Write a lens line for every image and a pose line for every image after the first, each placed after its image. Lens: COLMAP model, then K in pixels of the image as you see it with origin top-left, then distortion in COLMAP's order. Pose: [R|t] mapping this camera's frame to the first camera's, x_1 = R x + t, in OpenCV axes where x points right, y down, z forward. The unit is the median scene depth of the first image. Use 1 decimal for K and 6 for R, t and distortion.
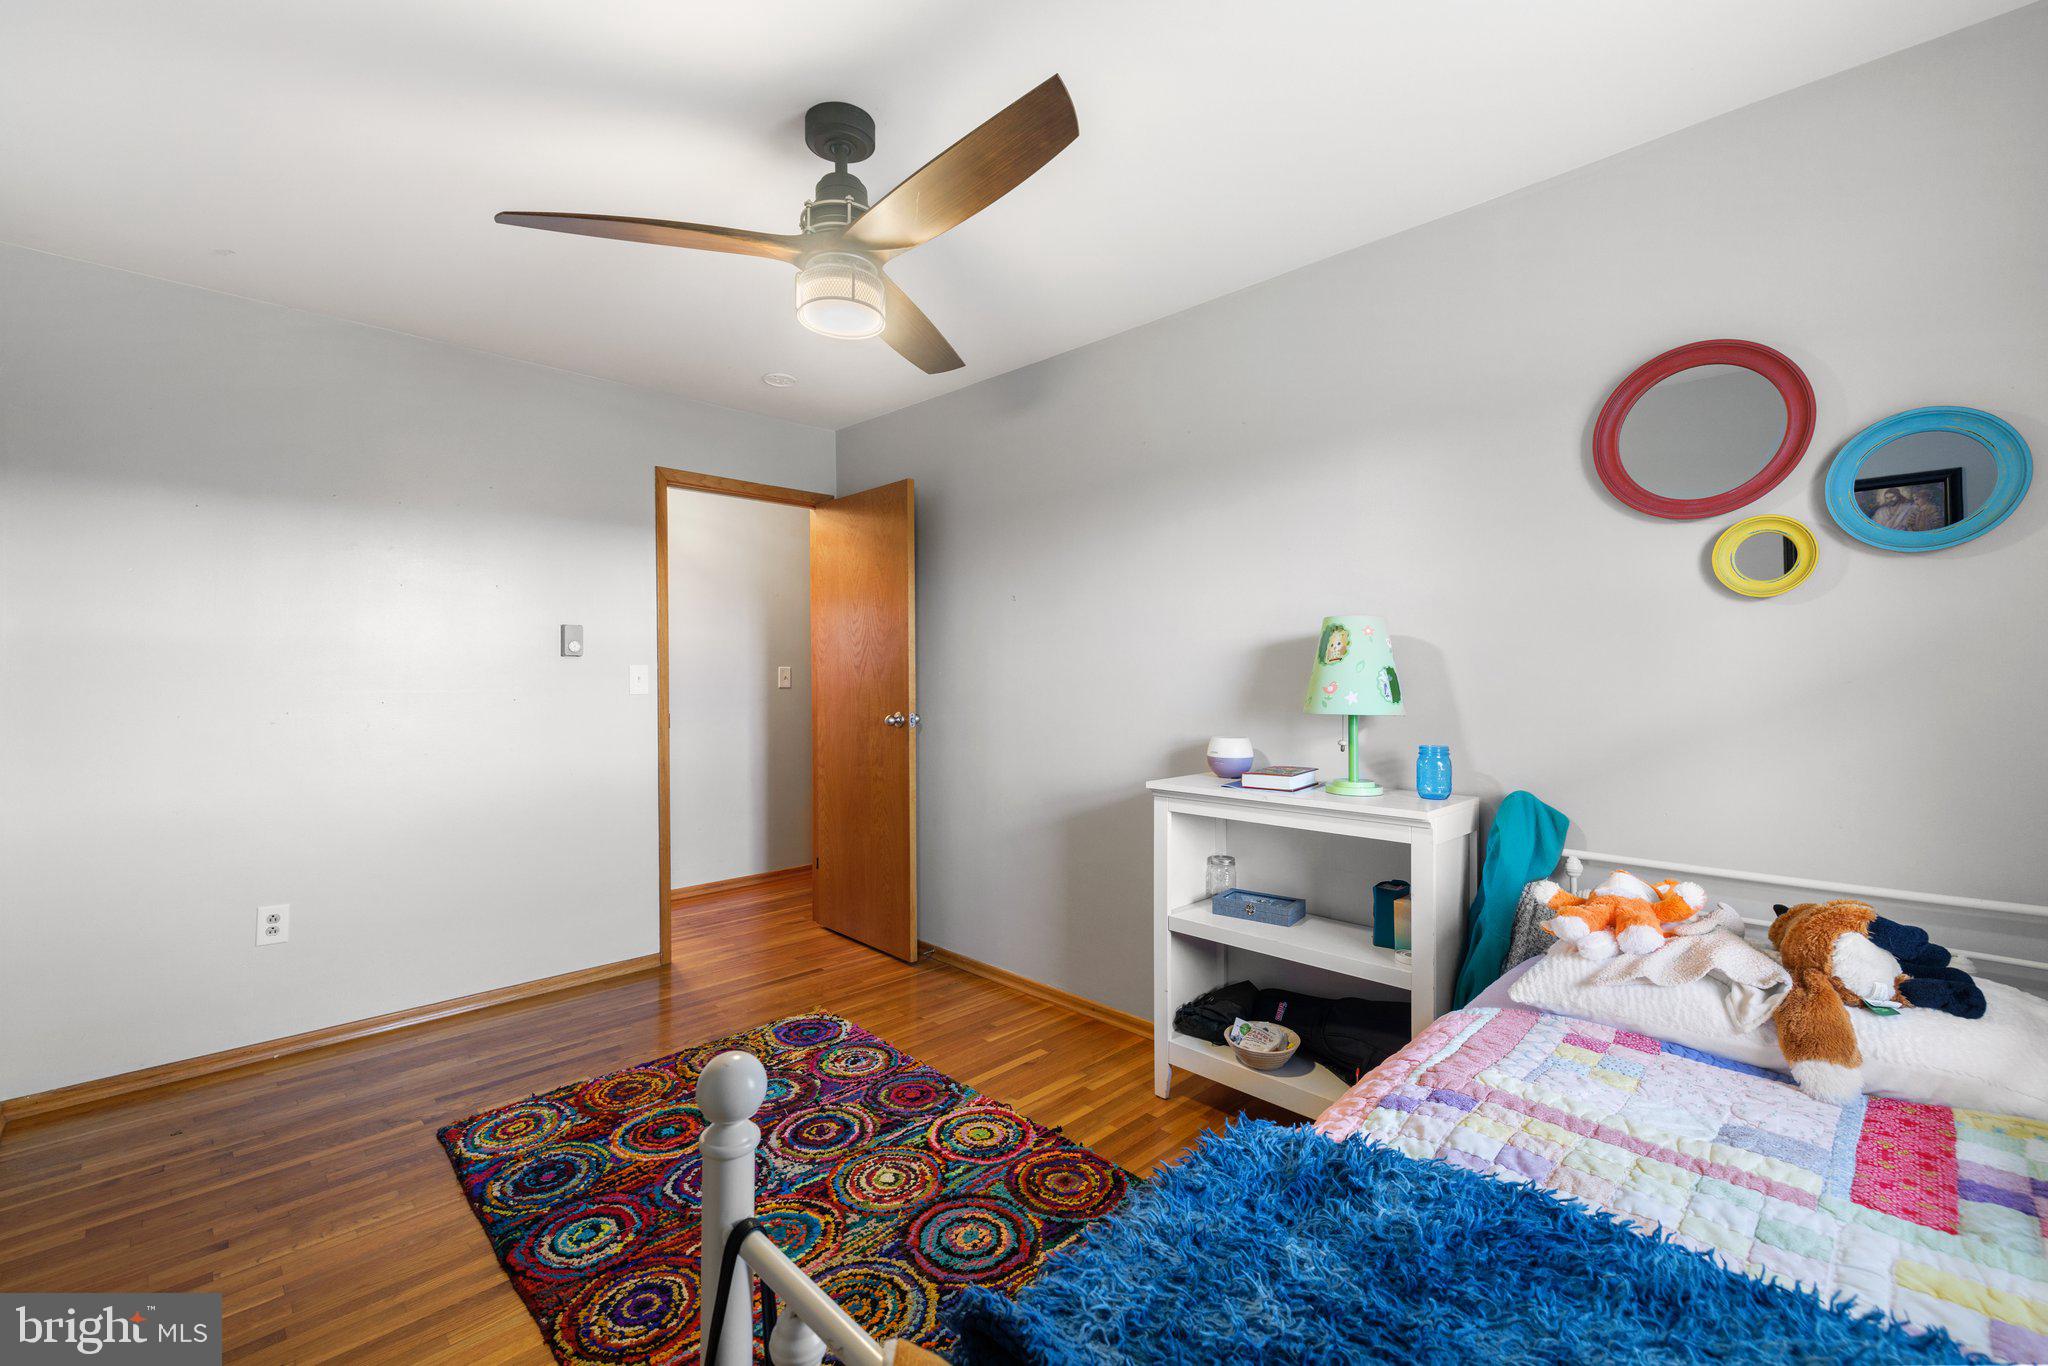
lens RADIAL K [[864.9, 0, 1026.8], [0, 864.9, 666.0], [0, 0, 1]] dist [-0.000381, 0.000050]
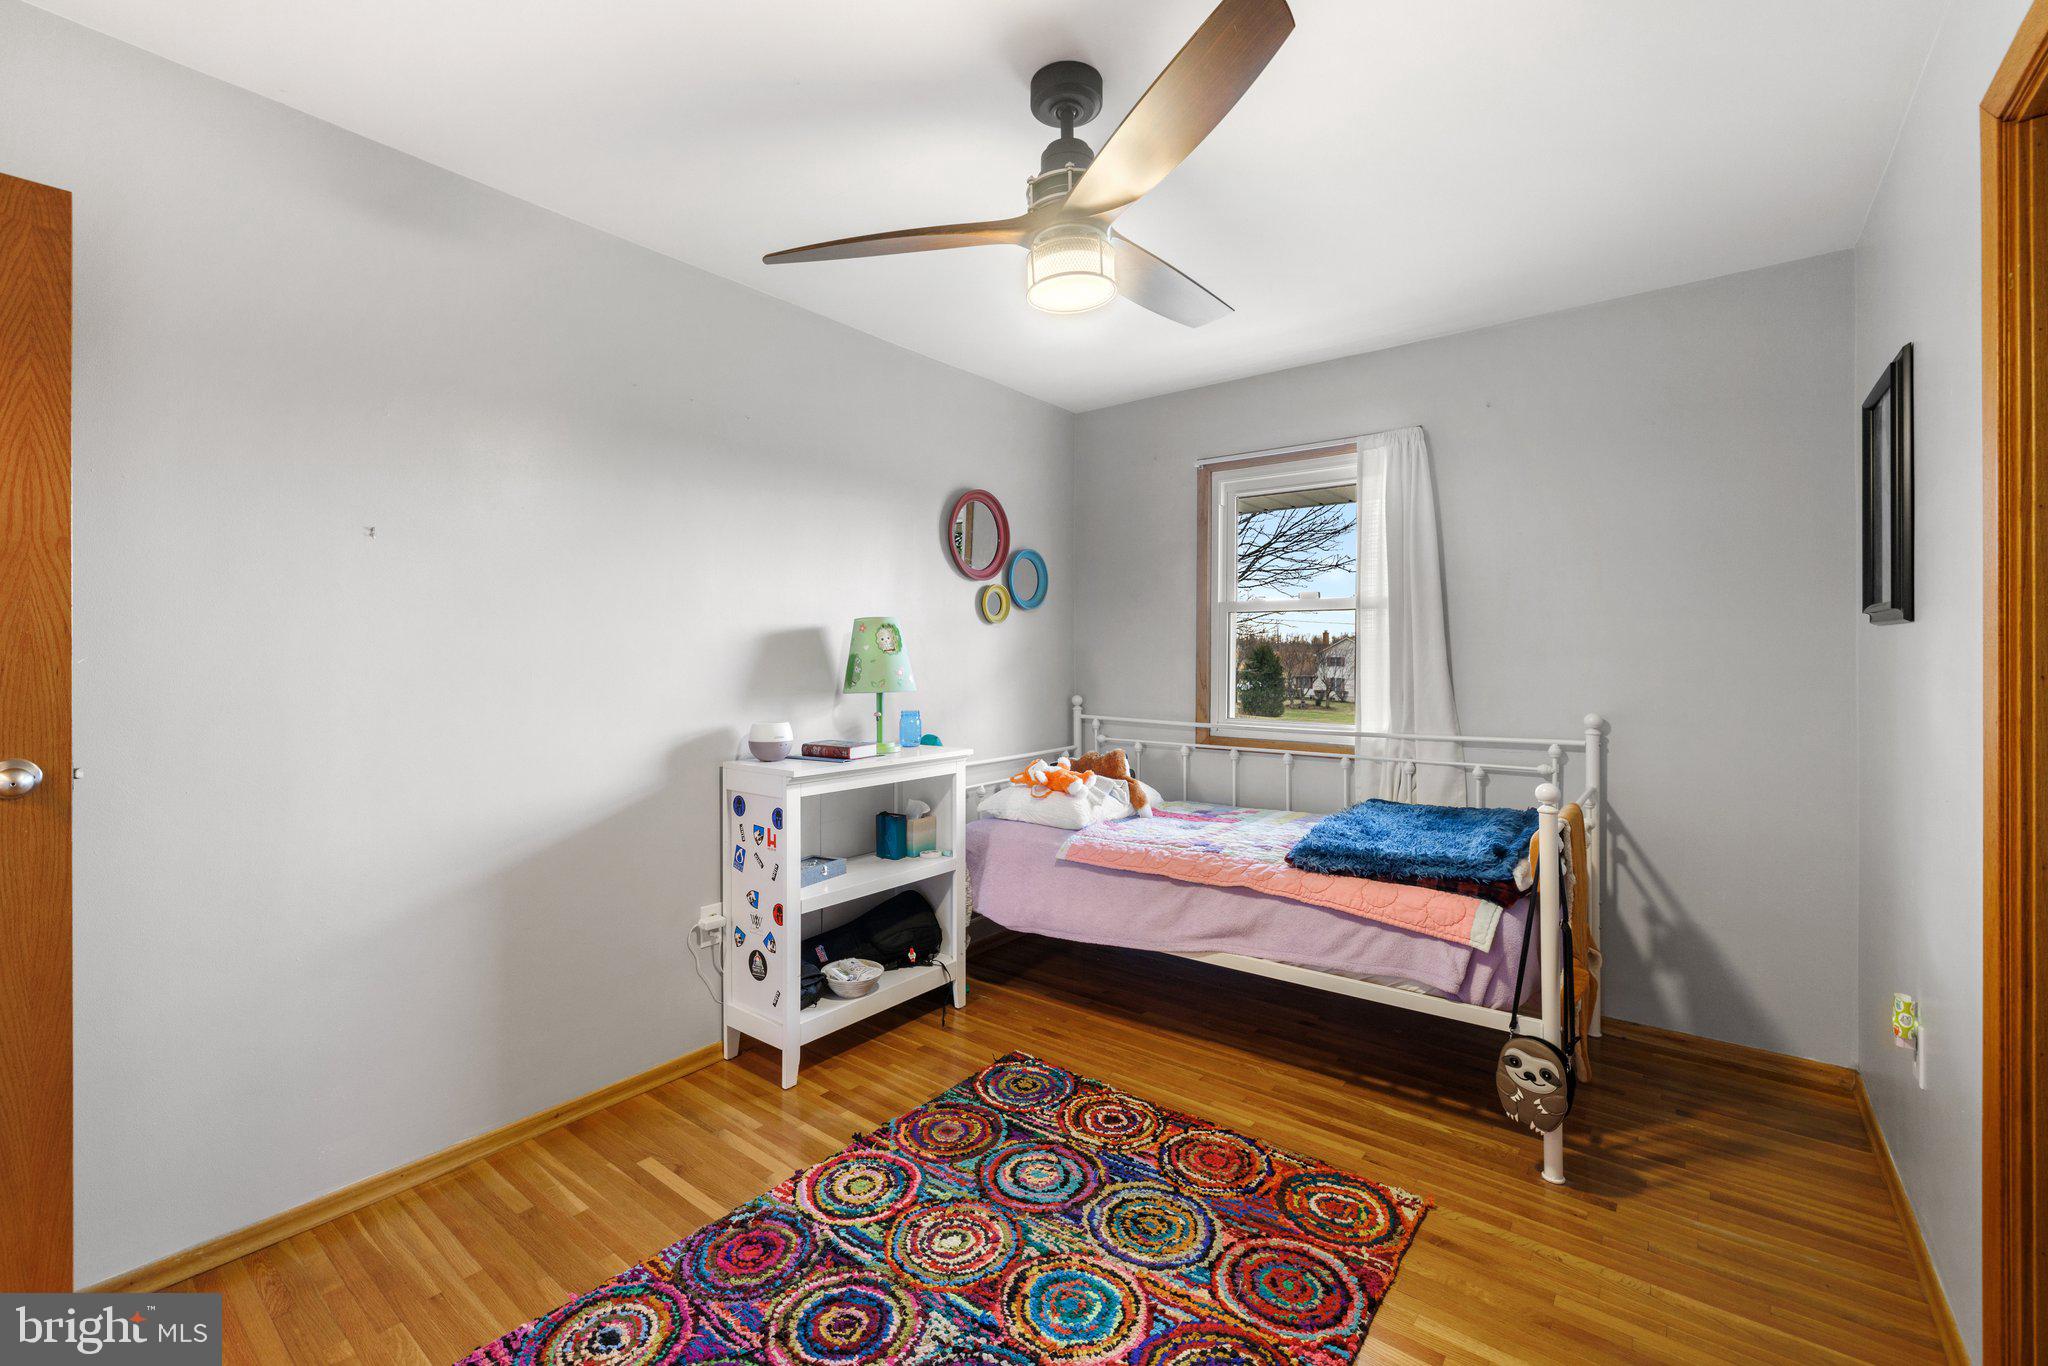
lens RADIAL K [[864.9, 0, 992.9], [0, 864.9, 665.8], [0, 0, 1]] dist [-0.000381, 0.000050]
pose [[-0.101537, -0.004854, 0.994820, -0.977631], [-0.007708, 0.999962, 0.004092, 0.012731], [-0.994802, -0.007252, -0.101571, 1.005779]]
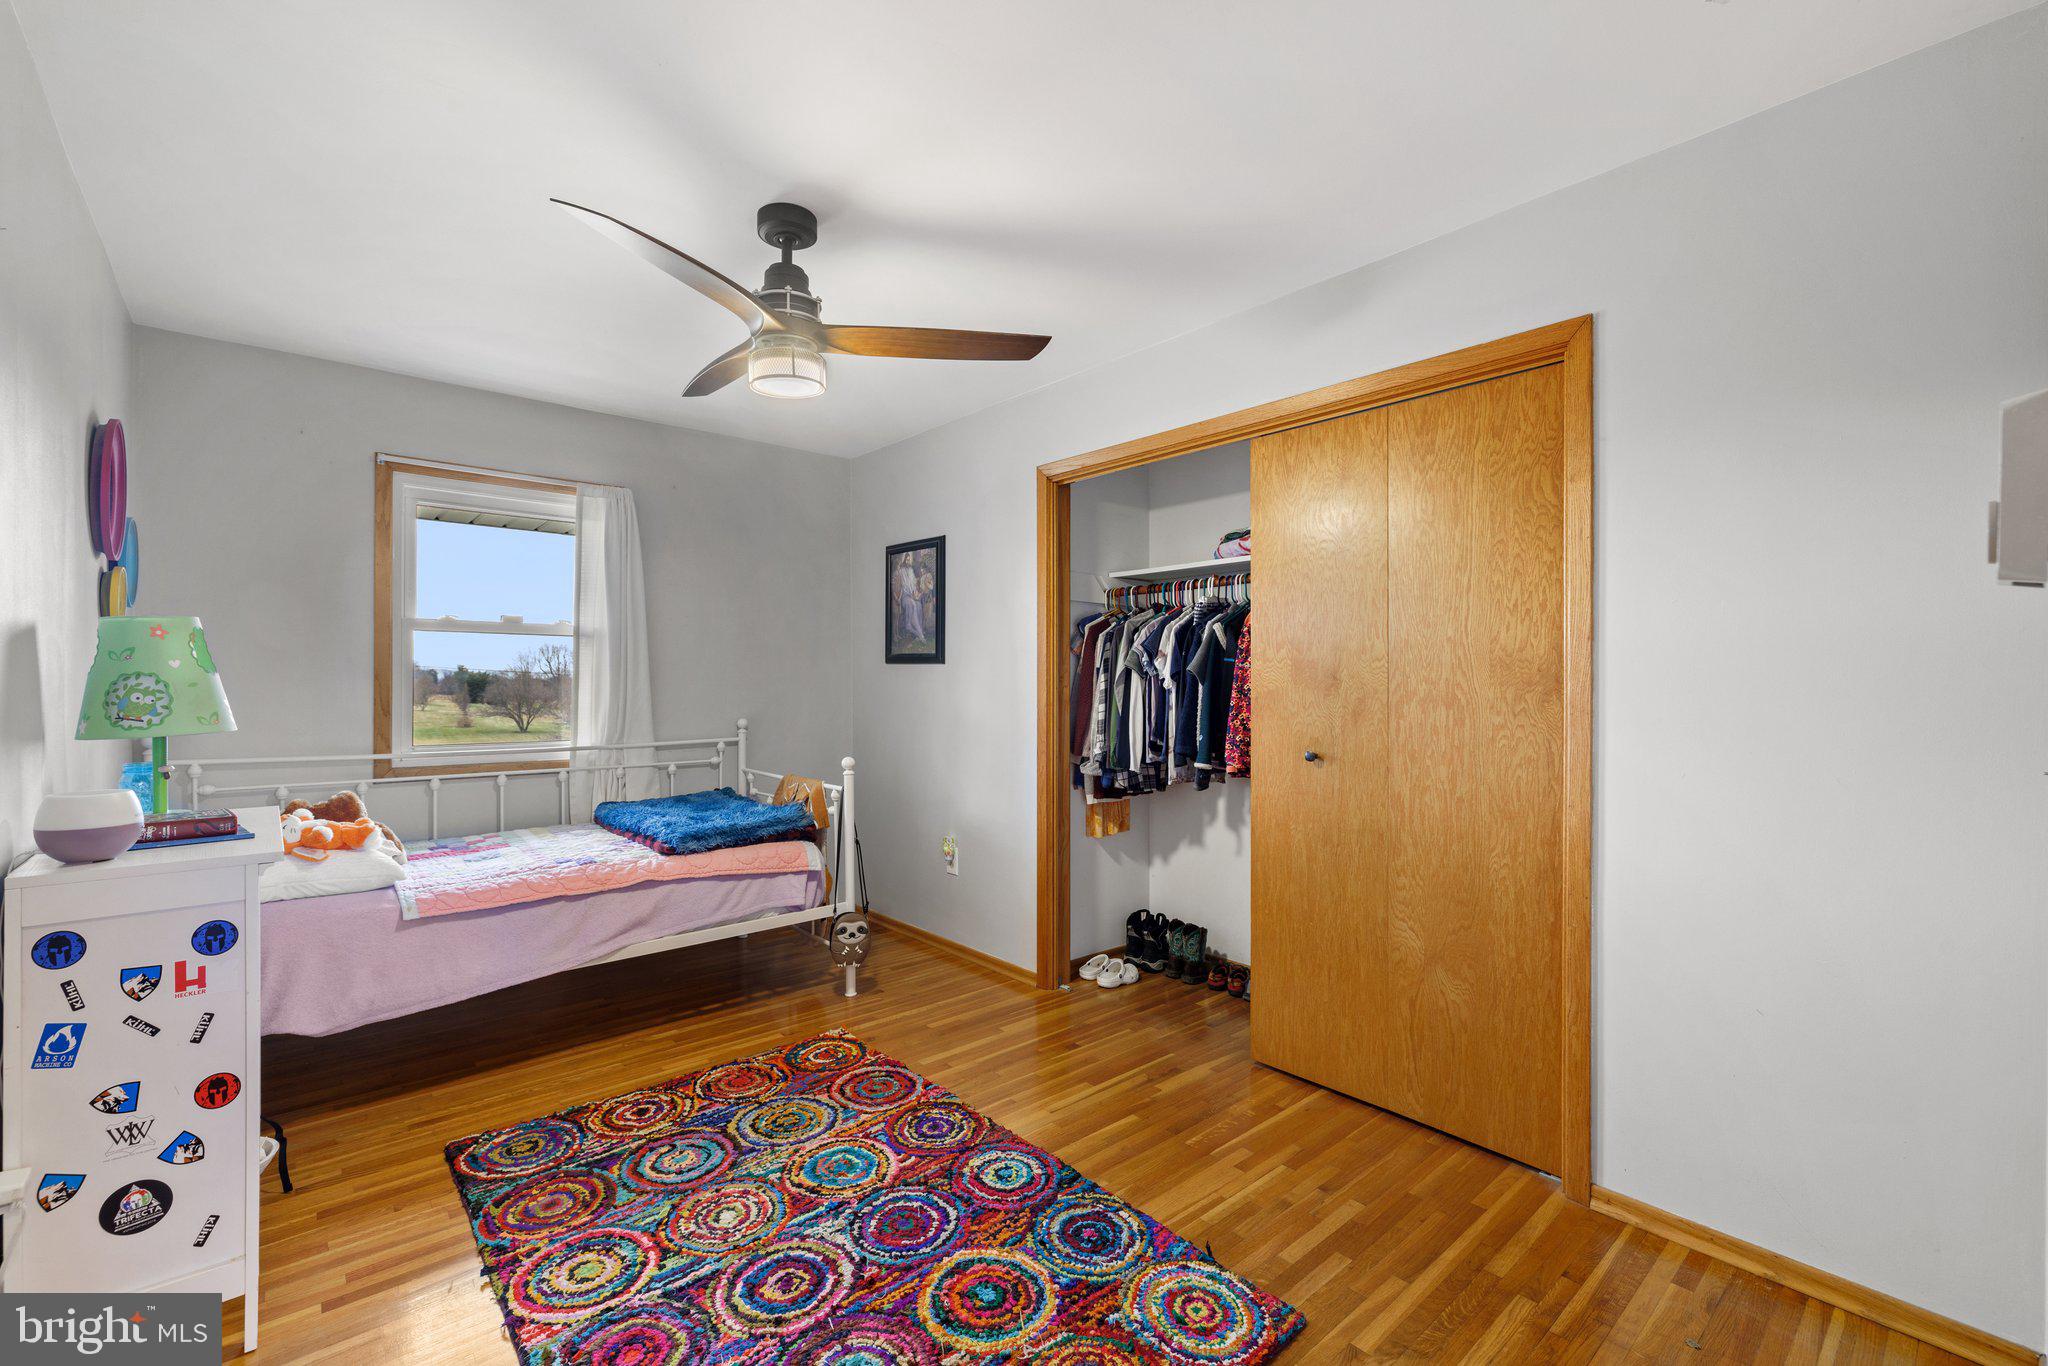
lens RADIAL K [[864.9, 0, 1013.6], [0, 864.9, 681.3], [0, 0, 1]] dist [-0.000381, 0.000050]
pose [[-0.996927, 0.000268, 0.078335, -0.522913], [-0.000314, 0.999973, -0.007409, 0.014775], [-0.078335, -0.007411, -0.996900, 1.837120]]
